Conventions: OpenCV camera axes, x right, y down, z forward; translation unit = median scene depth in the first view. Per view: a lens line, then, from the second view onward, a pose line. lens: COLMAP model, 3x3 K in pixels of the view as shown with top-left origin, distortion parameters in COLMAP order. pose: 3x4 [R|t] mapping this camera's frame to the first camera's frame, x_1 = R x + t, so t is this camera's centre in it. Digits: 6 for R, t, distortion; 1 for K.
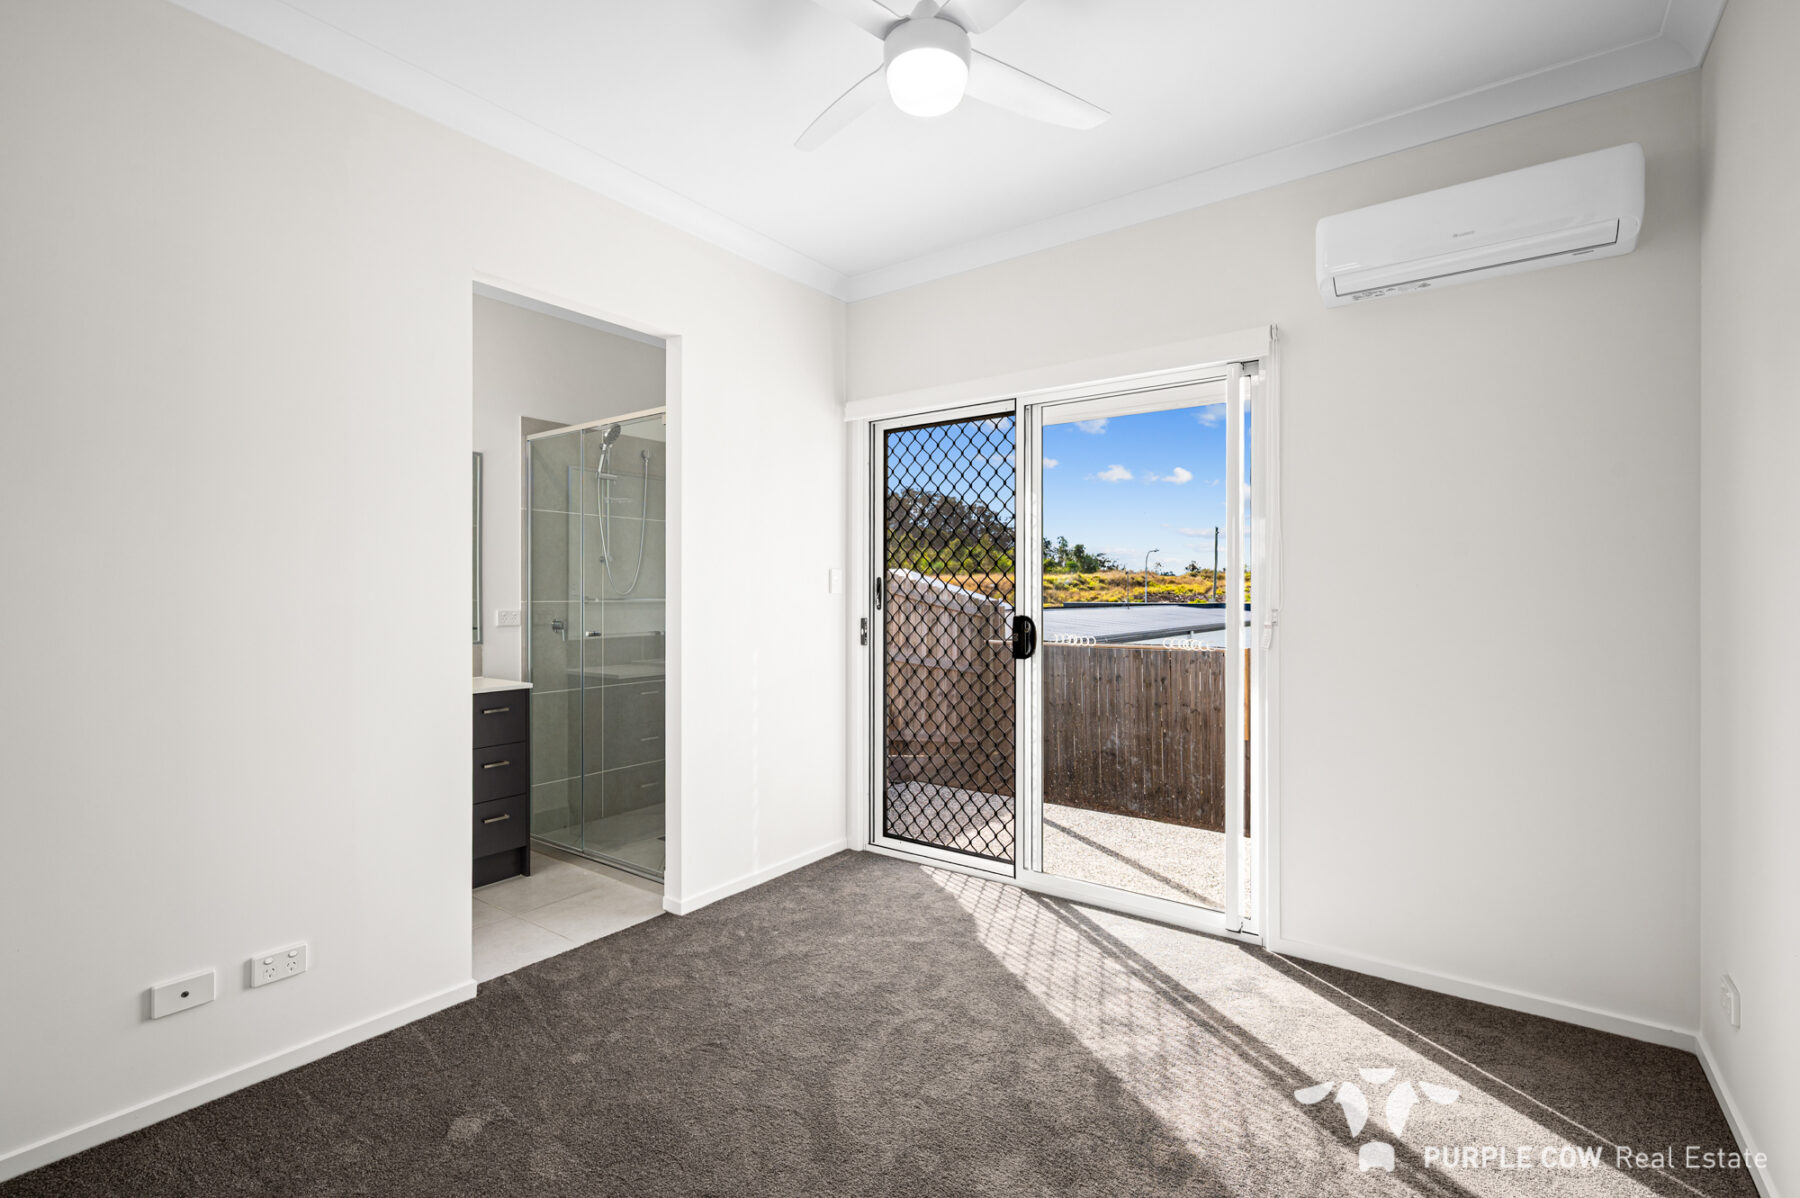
lens RADIAL K [[808.2, 0, 900.0], [0, 808.2, 599.0], [0, 0, 1]] dist [0.002827, -0.000023]
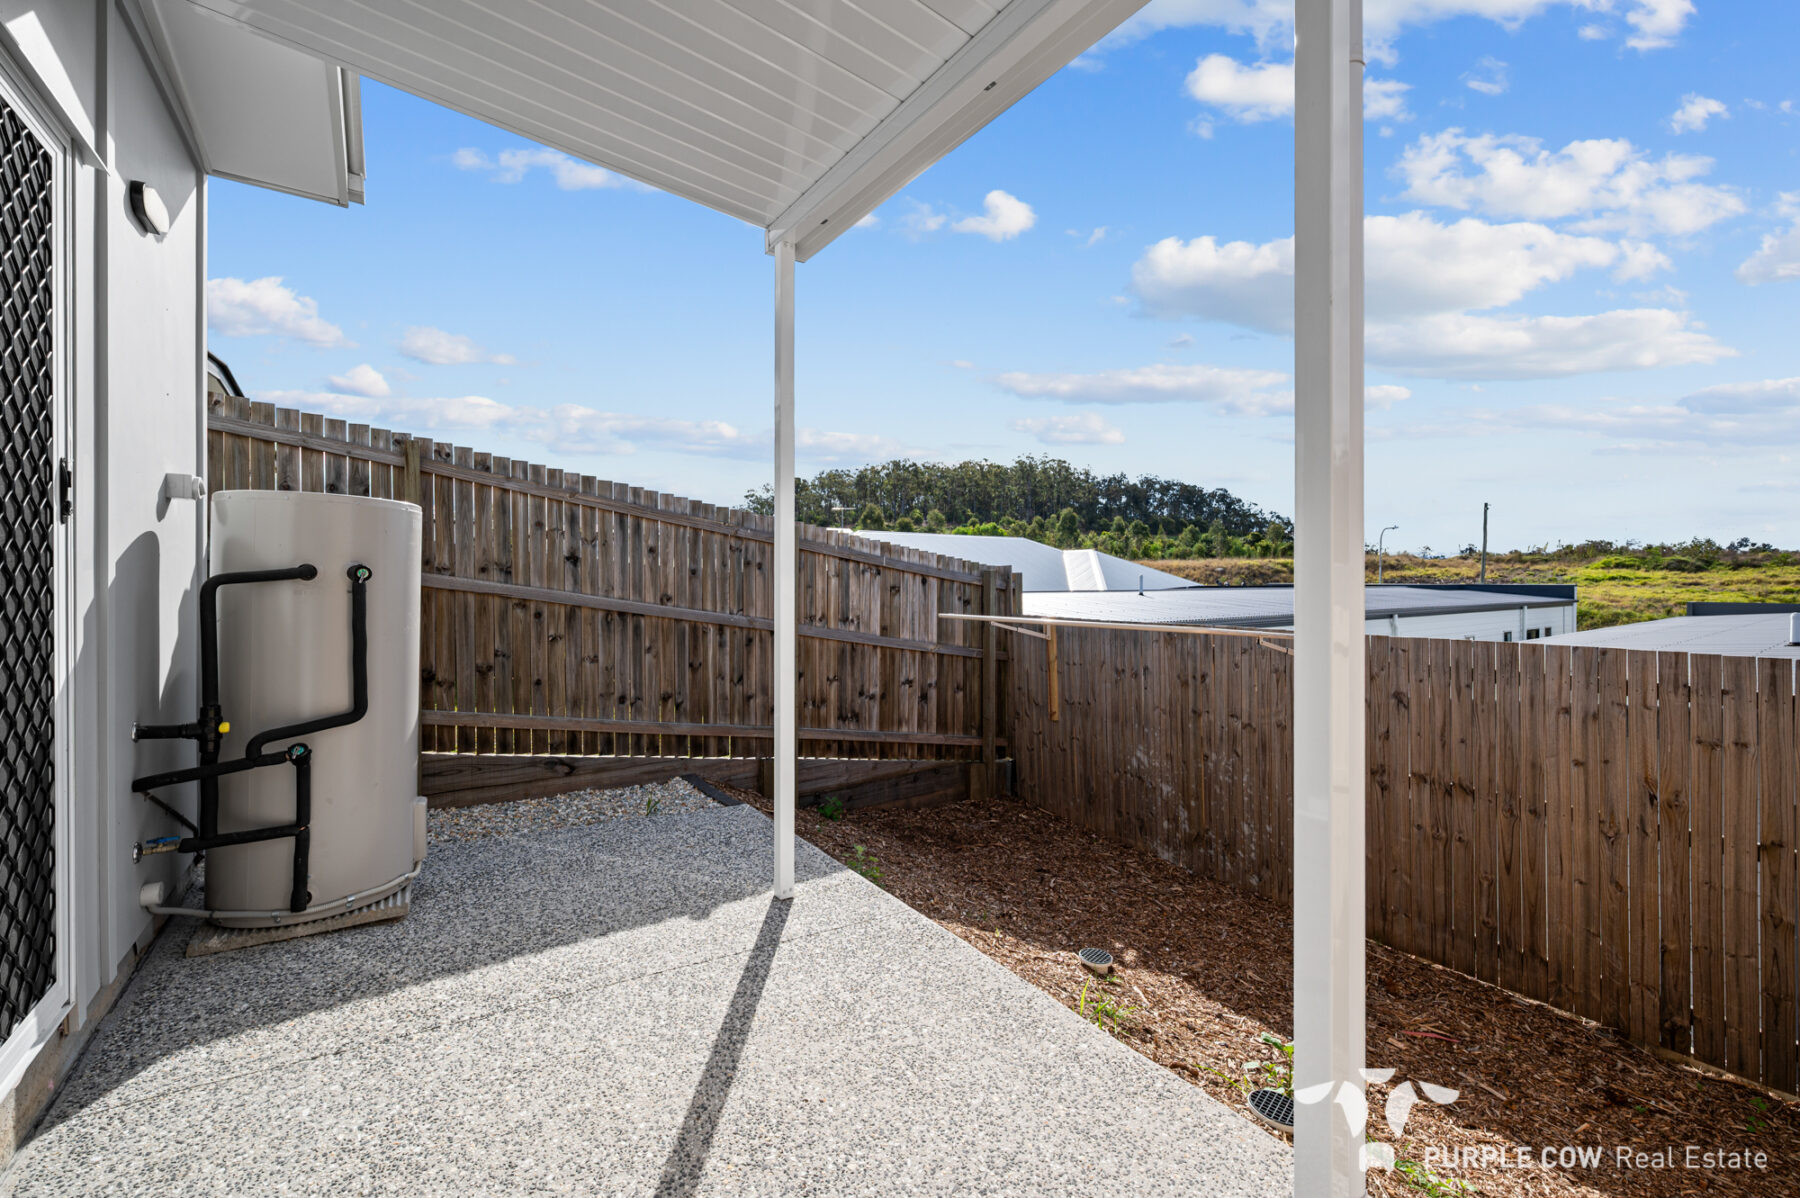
lens RADIAL K [[708.2, 0, 900.0], [0, 708.2, 599.0], [0, 0, 1]] dist [-0.002307, -0.000116]
pose [[0.944495, 0.010654, -0.328354, 0.273447], [-0.003622, 0.999751, 0.022020, 0.022463], [0.328507, -0.019608, 0.944298, 0.351350]]
